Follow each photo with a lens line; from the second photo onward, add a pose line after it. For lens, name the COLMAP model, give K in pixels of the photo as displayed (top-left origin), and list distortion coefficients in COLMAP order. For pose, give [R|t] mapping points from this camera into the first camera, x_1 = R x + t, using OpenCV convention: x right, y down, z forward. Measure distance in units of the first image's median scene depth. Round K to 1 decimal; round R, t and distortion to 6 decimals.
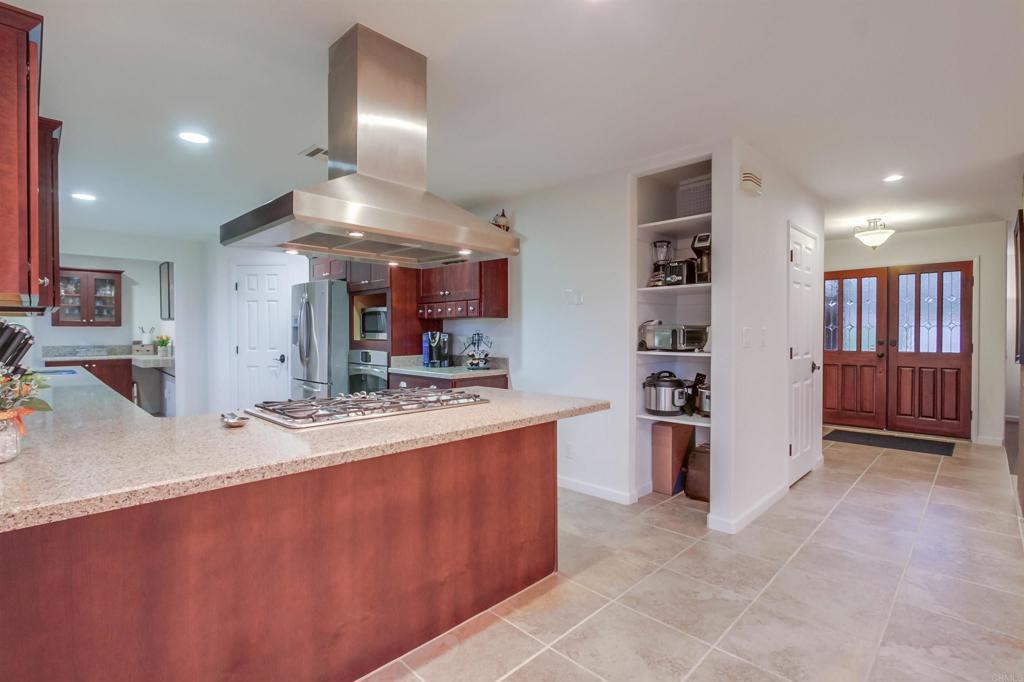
lens RADIAL K [[476.9, 0, 512.0], [0, 476.9, 341.0], [0, 0, 1]] dist [-0.009590, 0.000375]
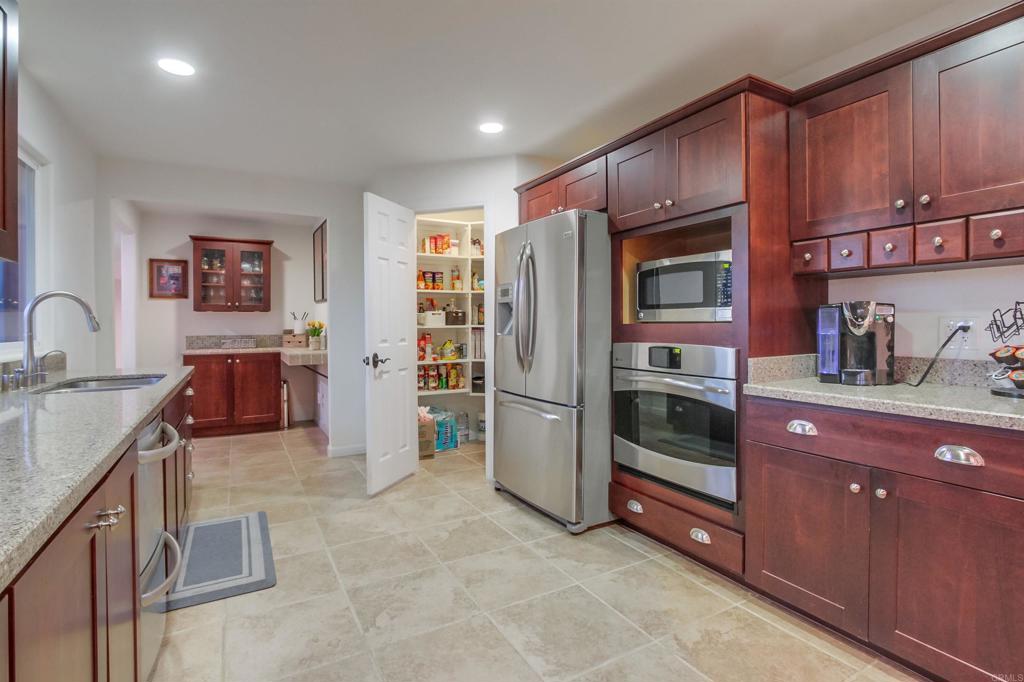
lens RADIAL K [[480.6, 0, 515.2], [0, 480.6, 321.8], [0, 0, 1]] dist [-0.001520, 0.000097]
pose [[0.966699, -0.008147, -0.255786, -0.316250], [0.002984, 0.999784, -0.020566, 0.006490], [0.255899, 0.019118, 0.966515, 0.465702]]
